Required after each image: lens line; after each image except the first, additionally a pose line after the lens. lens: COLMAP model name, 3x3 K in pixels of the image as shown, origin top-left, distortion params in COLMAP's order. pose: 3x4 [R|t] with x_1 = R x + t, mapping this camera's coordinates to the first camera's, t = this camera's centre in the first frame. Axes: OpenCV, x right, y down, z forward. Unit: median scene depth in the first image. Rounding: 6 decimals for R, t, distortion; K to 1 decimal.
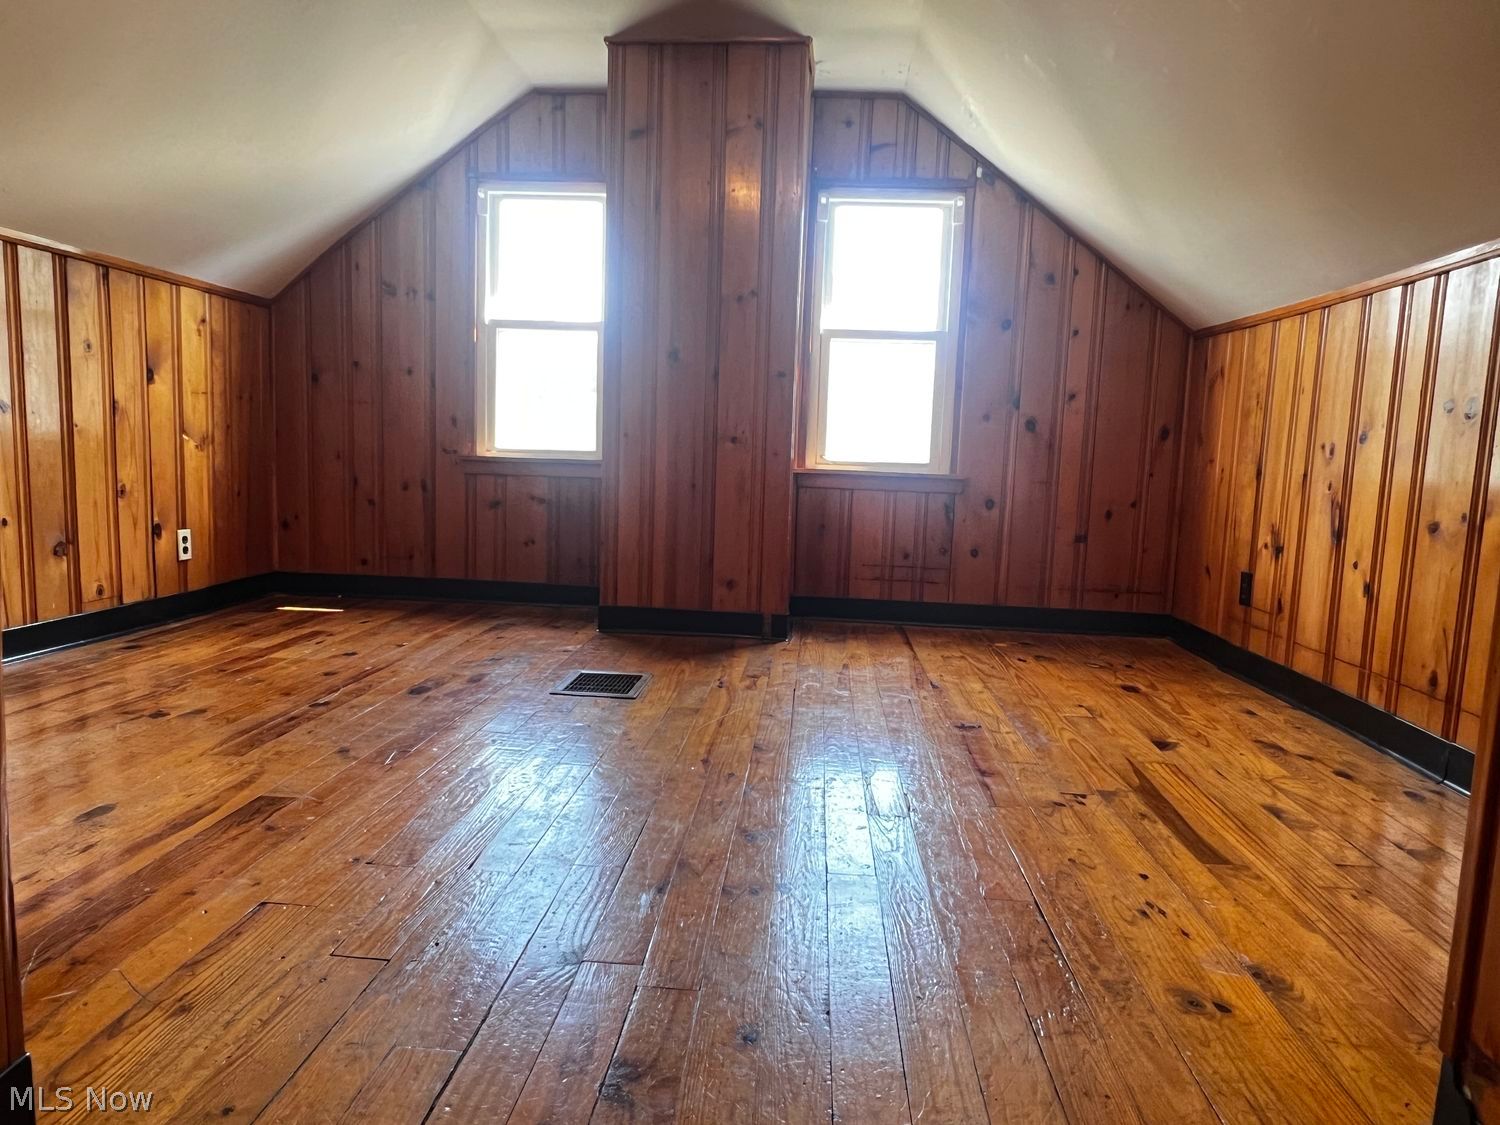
lens RADIAL K [[965.7, 0, 750.9], [0, 965.7, 563.4], [0, 0, 1]] dist [0.002290, 0.000457]
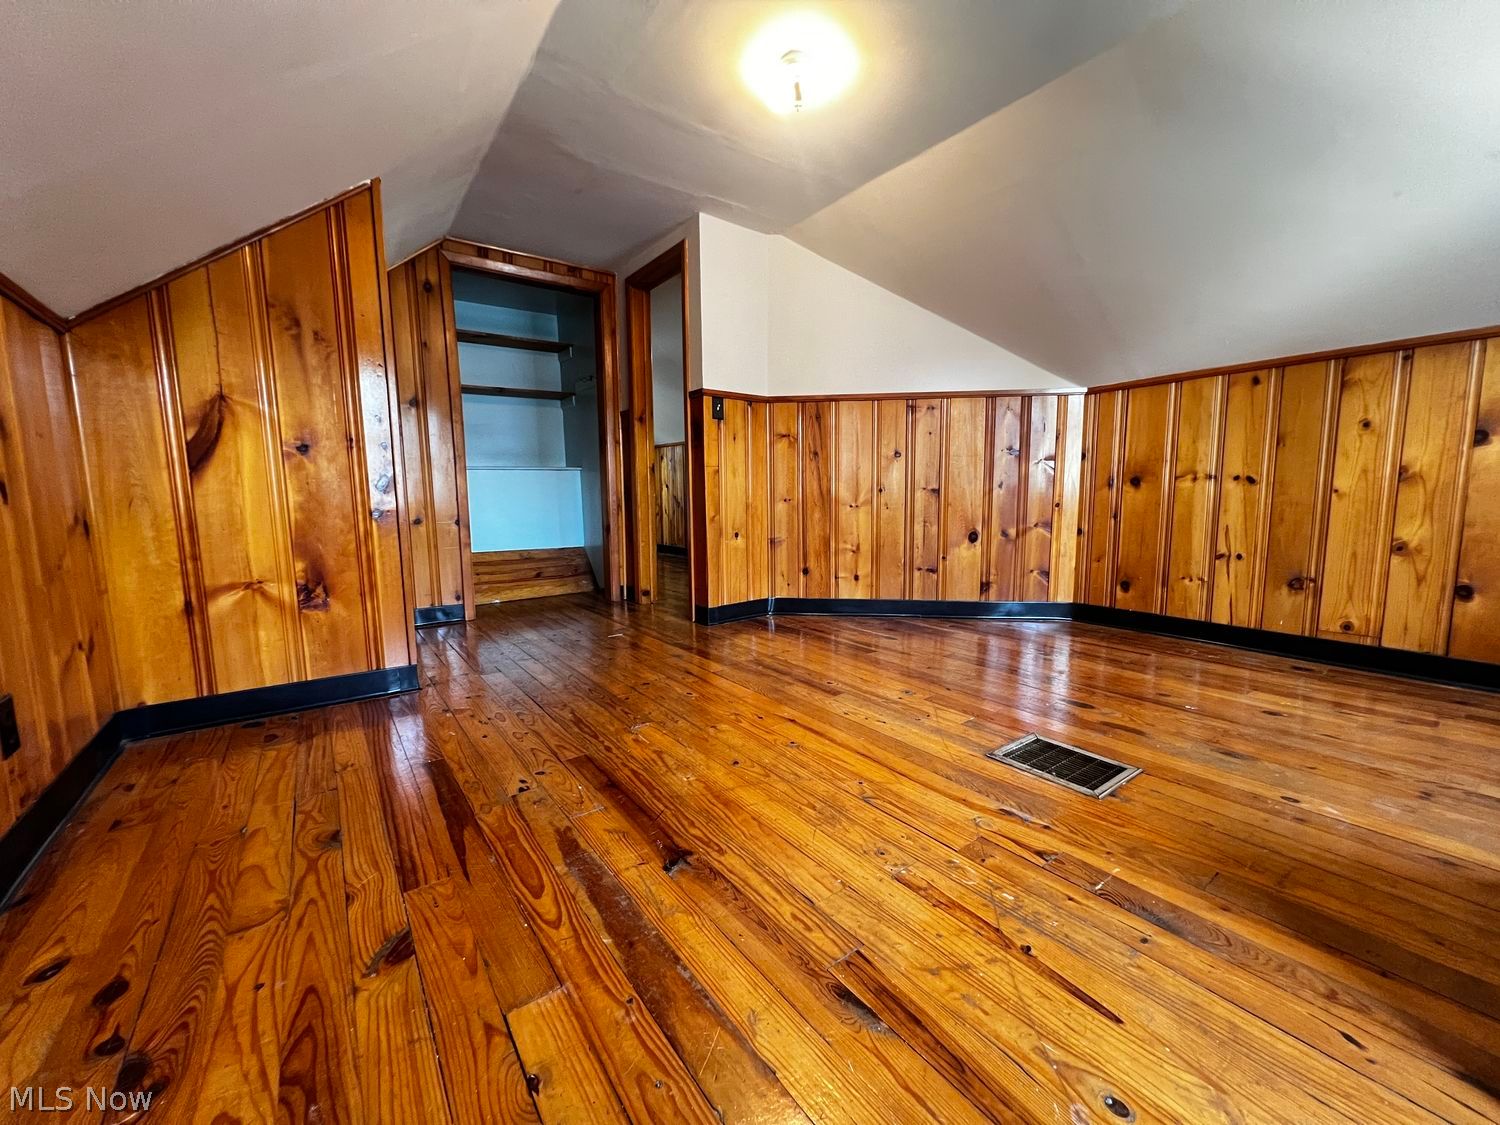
lens RADIAL K [[600.3, 0, 751.6], [0, 600.3, 562.5], [0, 0, 1]] dist [-0.000511, -0.001148]
pose [[-0.761179, 0.049803, -0.646627, 0.473420], [-0.091208, 0.978917, 0.182762, -0.150323], [0.642097, 0.198092, -0.740589, 1.339250]]
